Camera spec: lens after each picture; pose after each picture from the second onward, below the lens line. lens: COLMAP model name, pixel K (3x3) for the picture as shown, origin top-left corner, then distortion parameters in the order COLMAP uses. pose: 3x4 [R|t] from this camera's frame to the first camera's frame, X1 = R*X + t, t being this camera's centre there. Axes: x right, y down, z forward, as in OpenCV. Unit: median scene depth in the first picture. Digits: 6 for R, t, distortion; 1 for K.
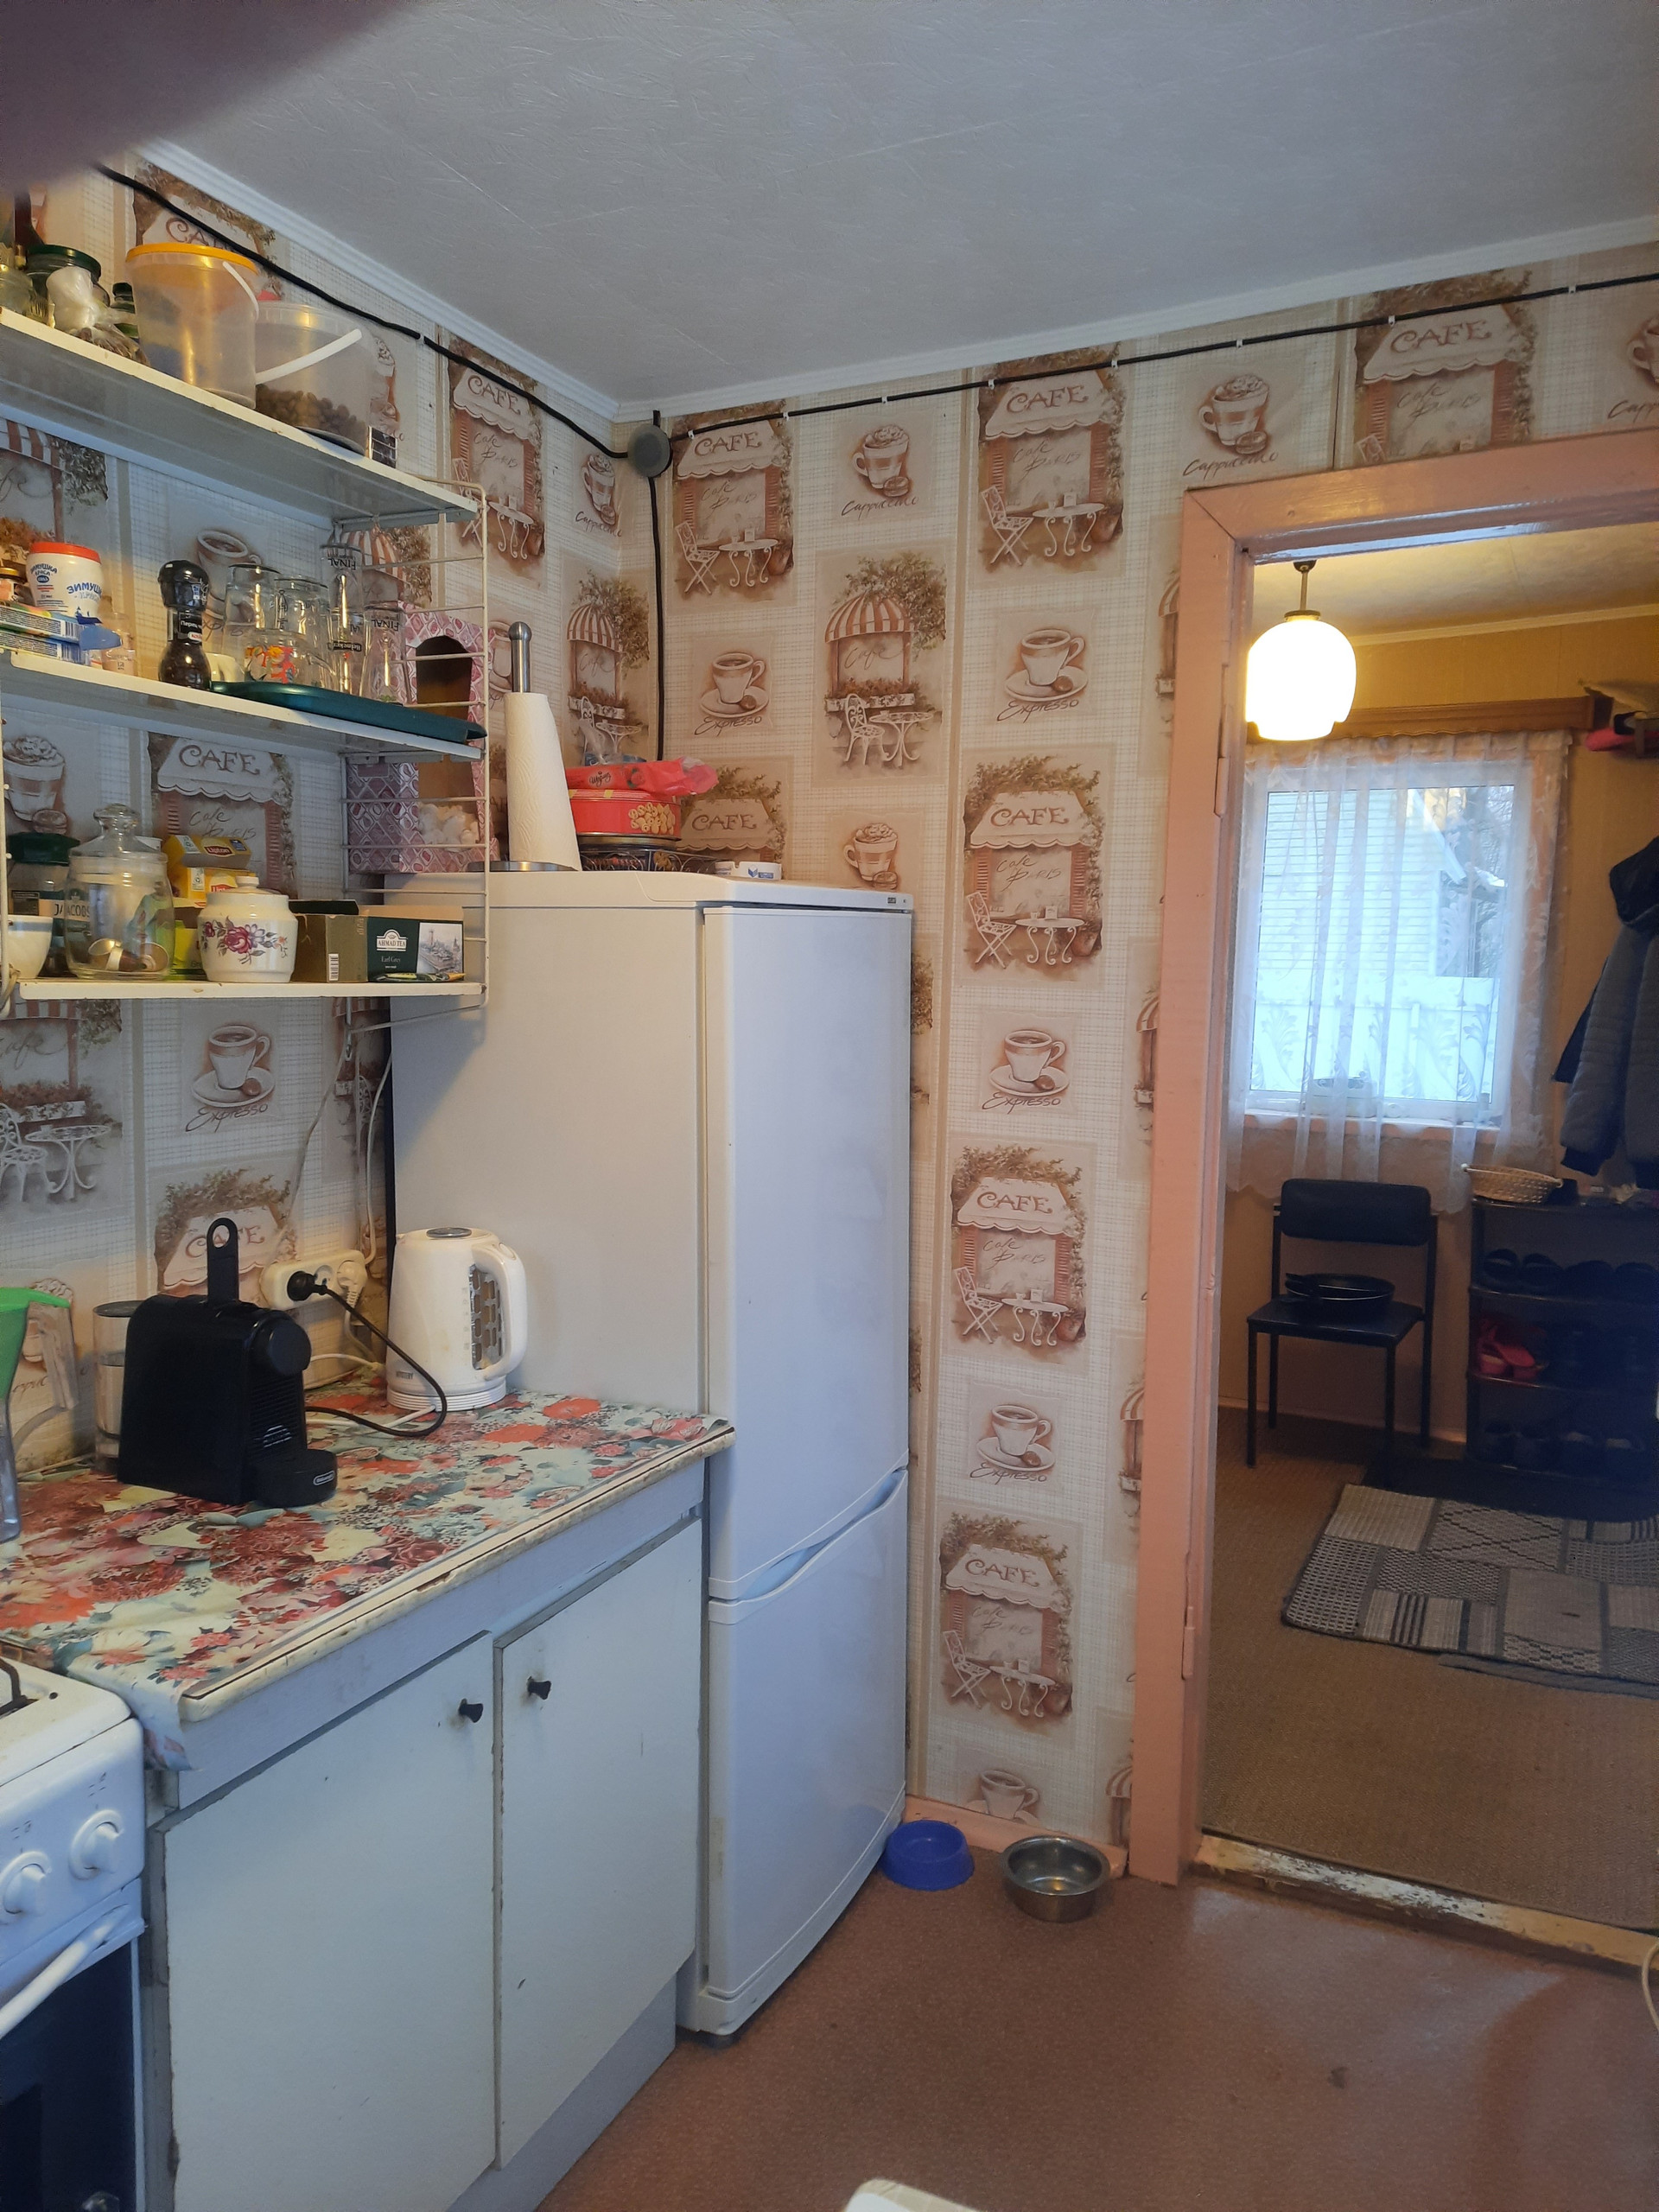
lens RADIAL K [[1580.2, 0, 825.8], [0, 1580.2, 1102.9], [0, 0, 1]] dist [0.090250, -0.080660]
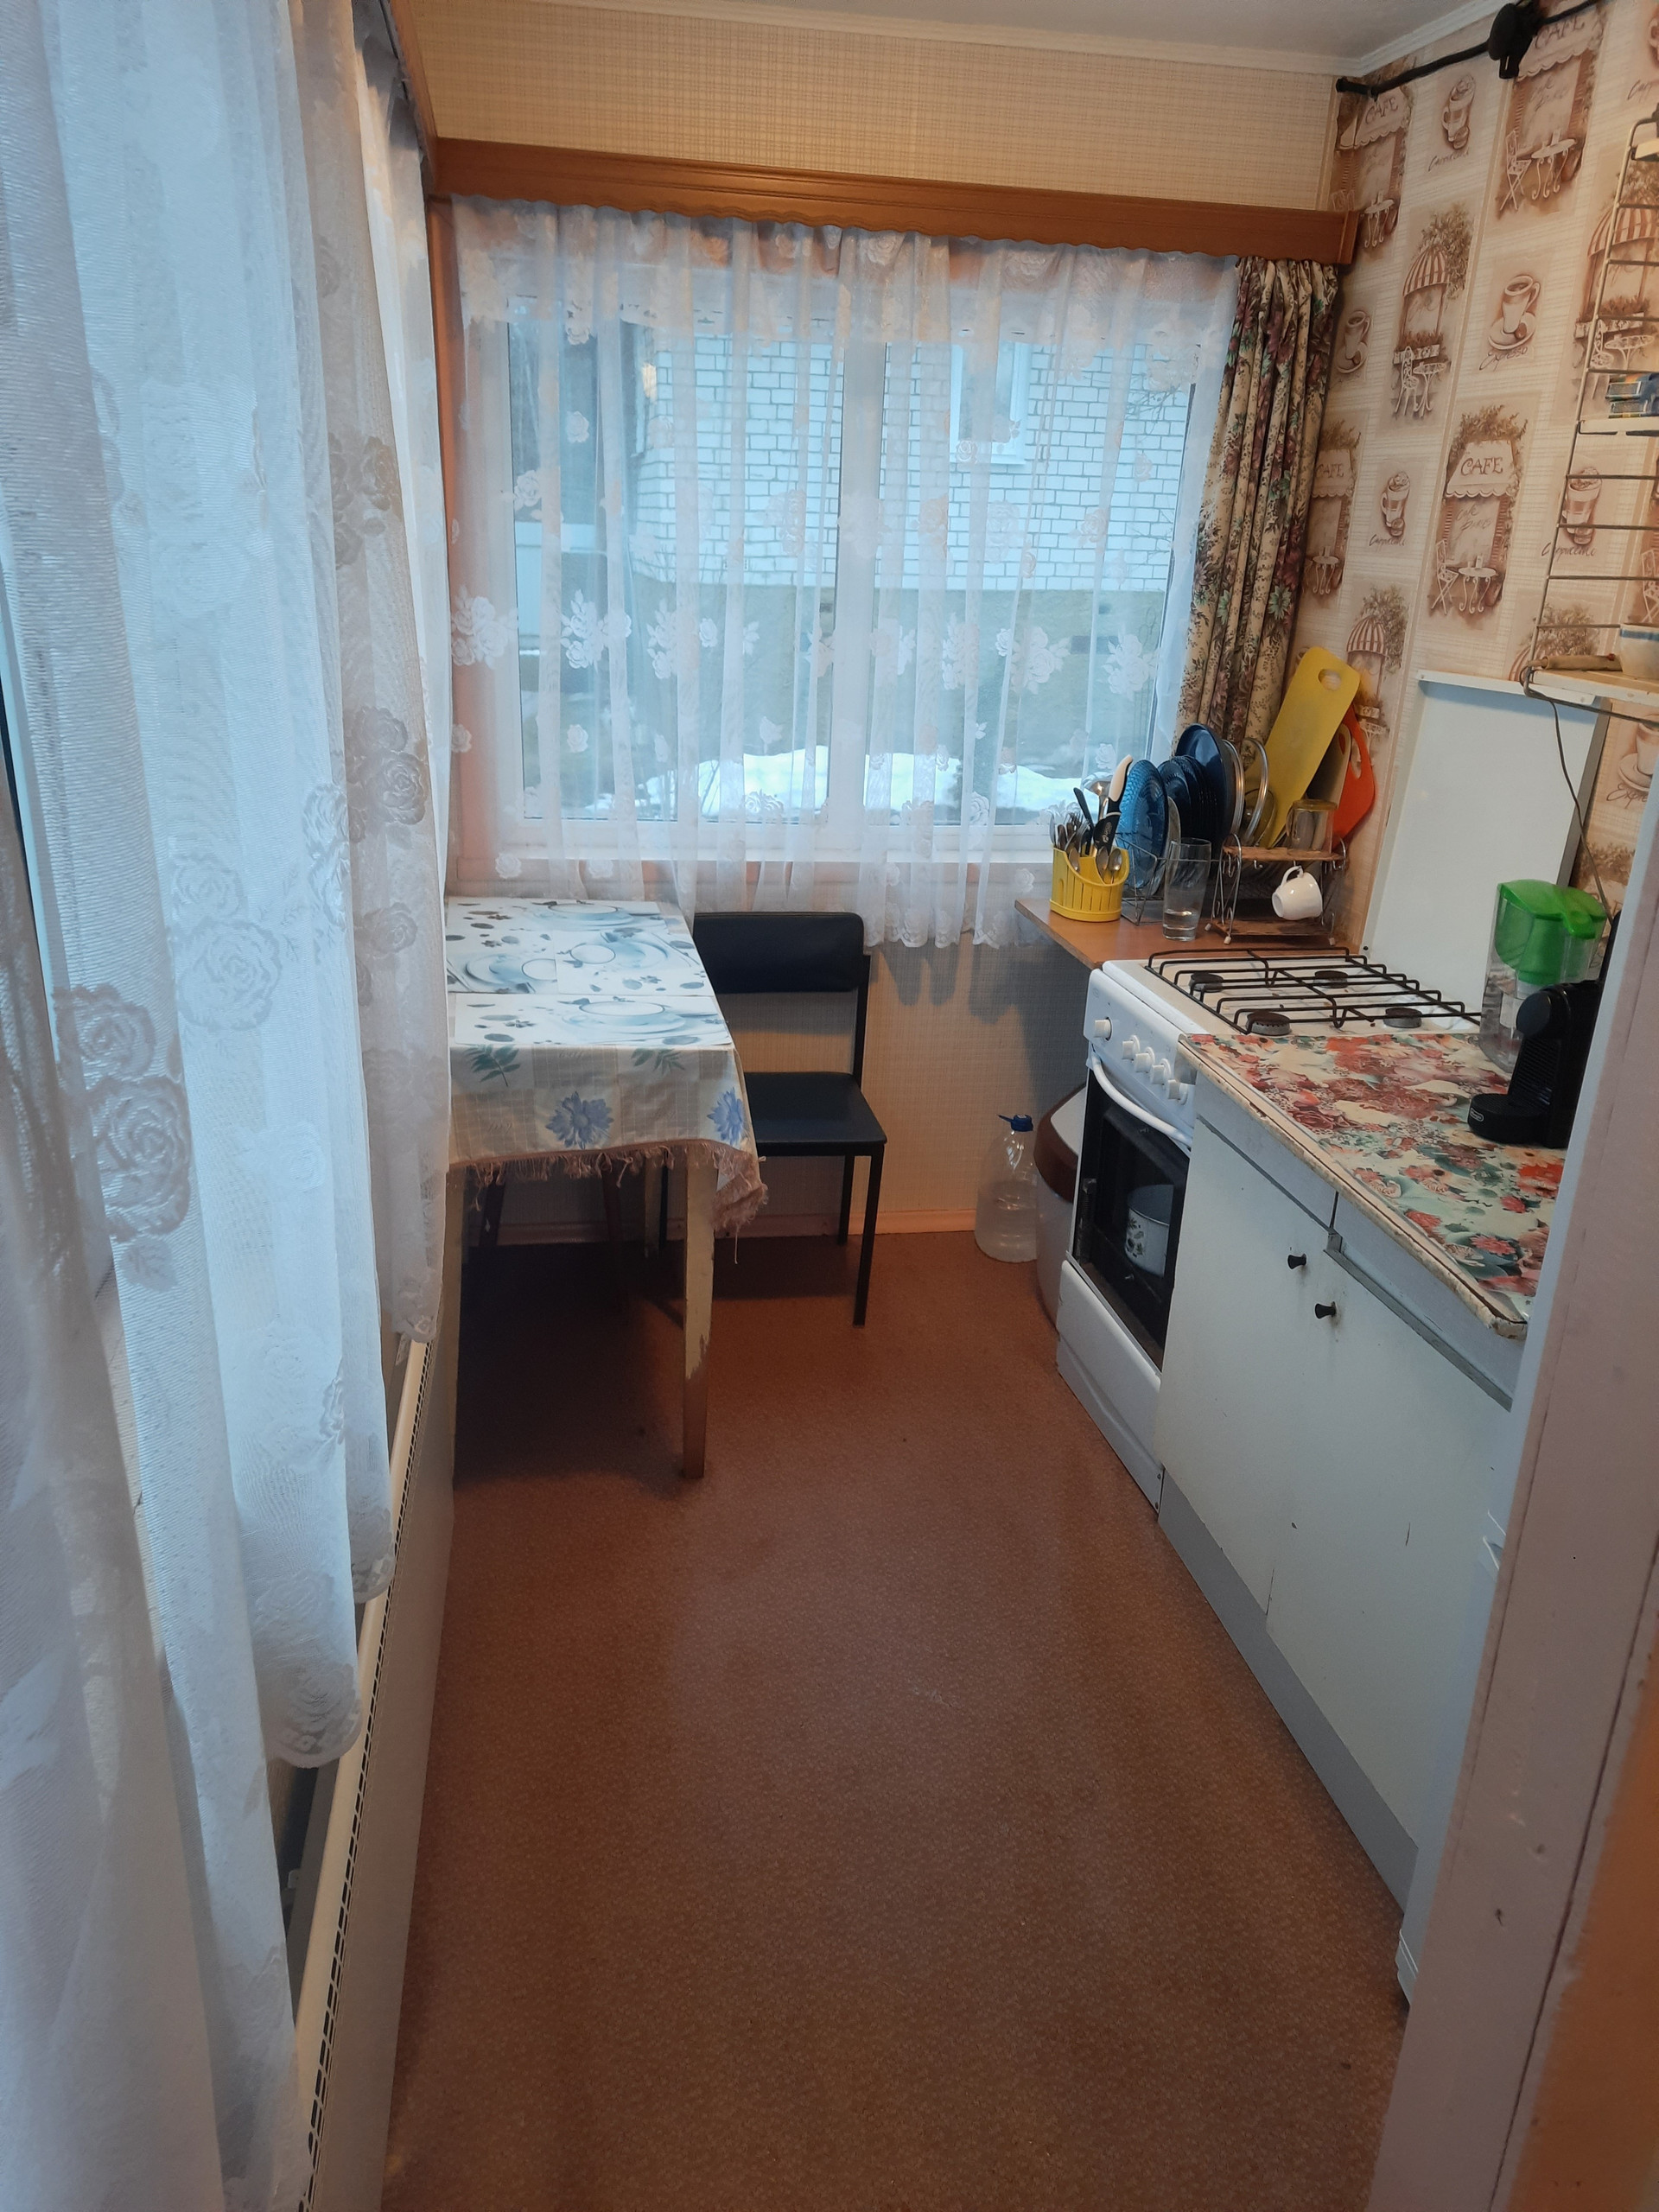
lens RADIAL K [[1580.2, 0, 831.4], [0, 1580.2, 1115.0], [0, 0, 1]] dist [0.090250, -0.080660]
pose [[-0.803774, 0.137394, -0.578853, 0.735600], [-0.134199, 0.906021, 0.401393, -0.166781], [0.579602, 0.400311, -0.709797, 1.569445]]
